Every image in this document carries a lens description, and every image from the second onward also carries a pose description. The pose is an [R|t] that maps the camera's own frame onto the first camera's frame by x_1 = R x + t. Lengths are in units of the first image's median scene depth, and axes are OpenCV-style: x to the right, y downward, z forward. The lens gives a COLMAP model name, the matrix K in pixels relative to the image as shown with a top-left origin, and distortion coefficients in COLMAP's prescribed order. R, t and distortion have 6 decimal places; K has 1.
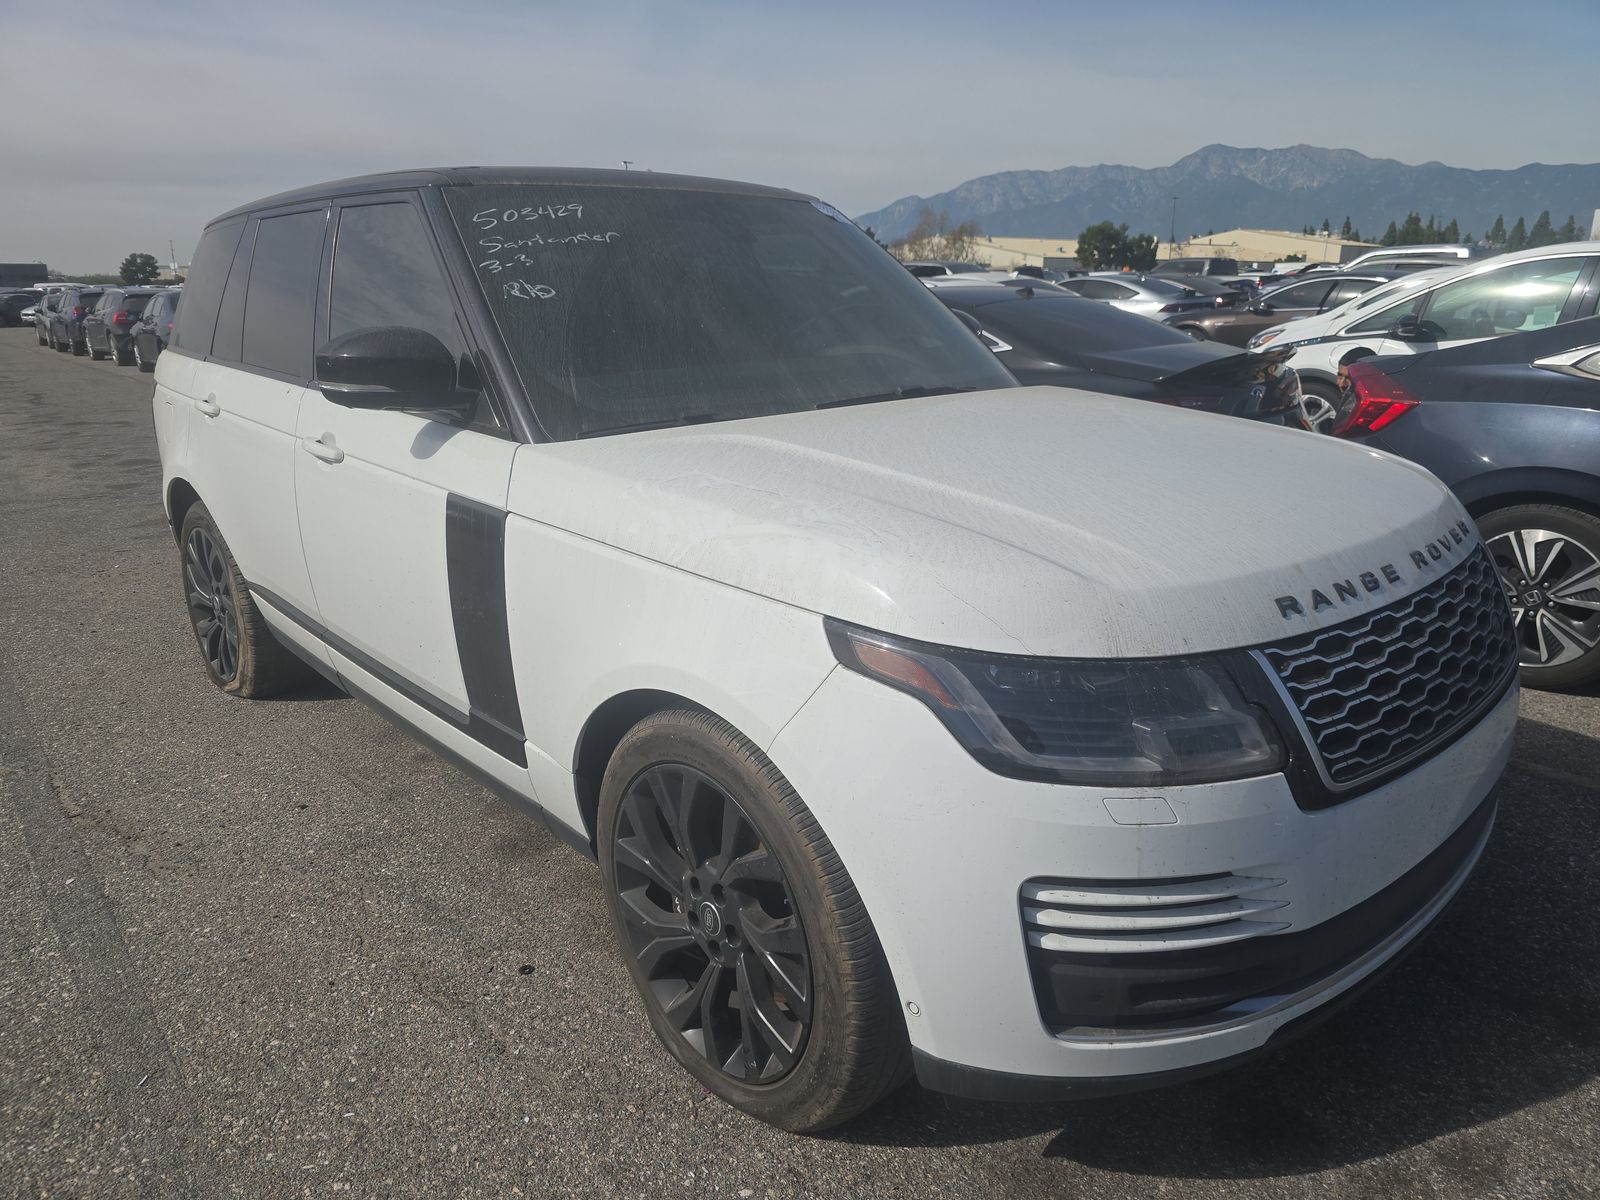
lens RADIAL K [[1095.4, 0, 799.6], [0, 1095.4, 602.6], [0, 0, 1]] dist [0.036689, -0.032612]
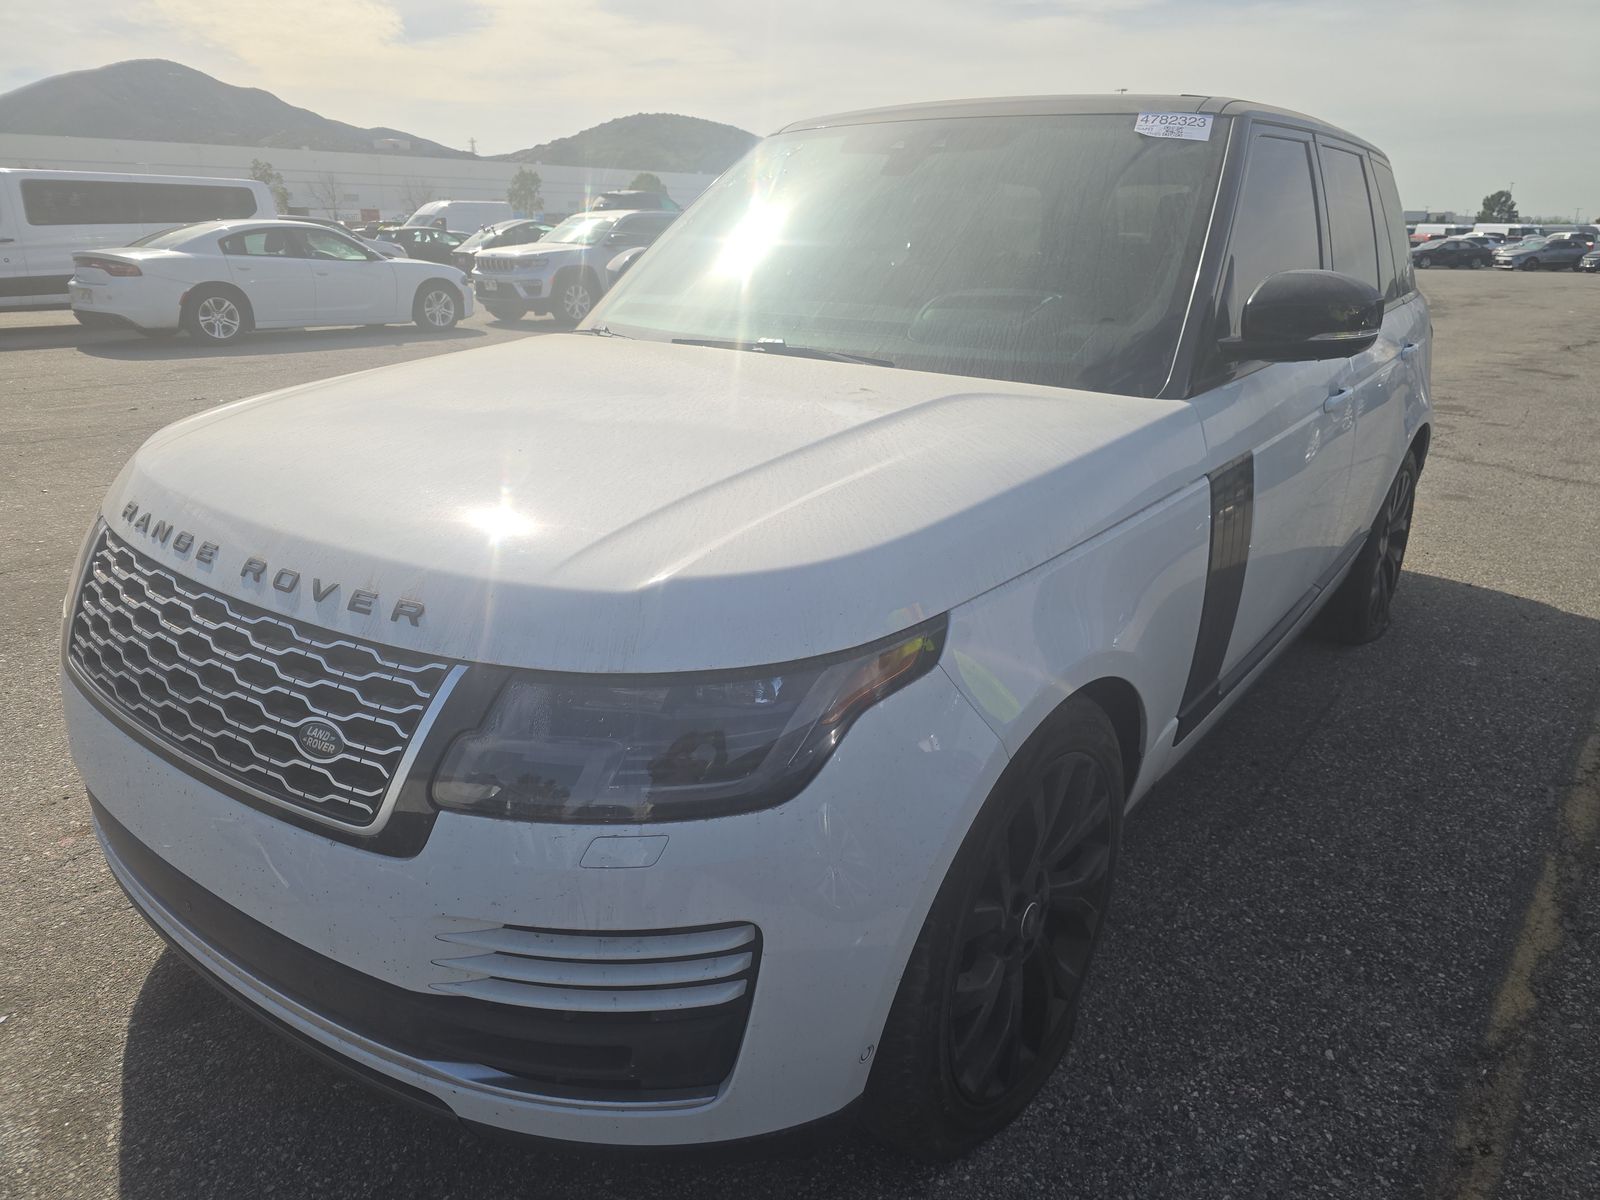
lens RADIAL K [[1095.4, 0, 805.5], [0, 1095.4, 597.1], [0, 0, 1]] dist [0.036689, -0.032612]
pose [[0.160727, 0.328059, -0.930884, 1.522379], [-0.286650, 0.918009, 0.274028, -0.392975], [0.944457, 0.222794, 0.241587, 1.311274]]
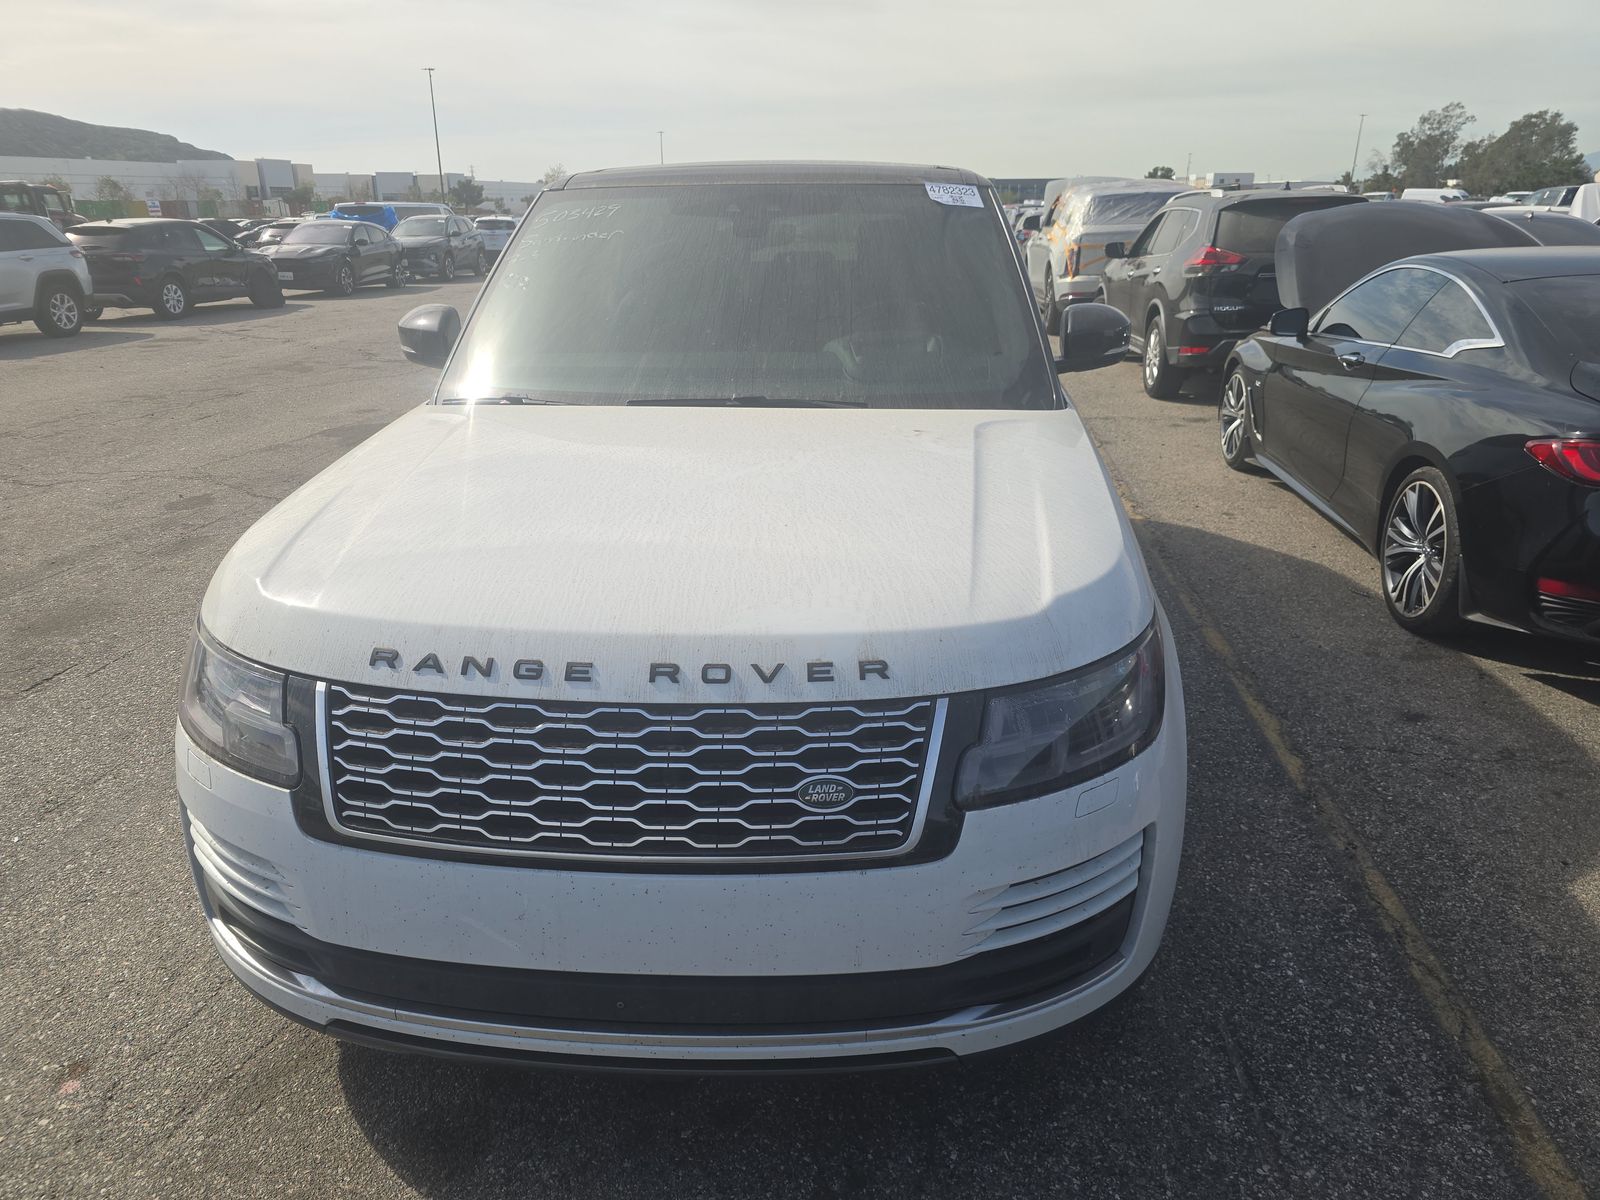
lens RADIAL K [[1095.4, 0, 803.0], [0, 1095.4, 598.4], [0, 0, 1]] dist [0.036689, -0.032612]
pose [[0.672513, 0.252988, -0.695502, 1.349143], [-0.202369, 0.966805, 0.155995, -0.279889], [0.711880, 0.035840, 0.701386, 0.514828]]
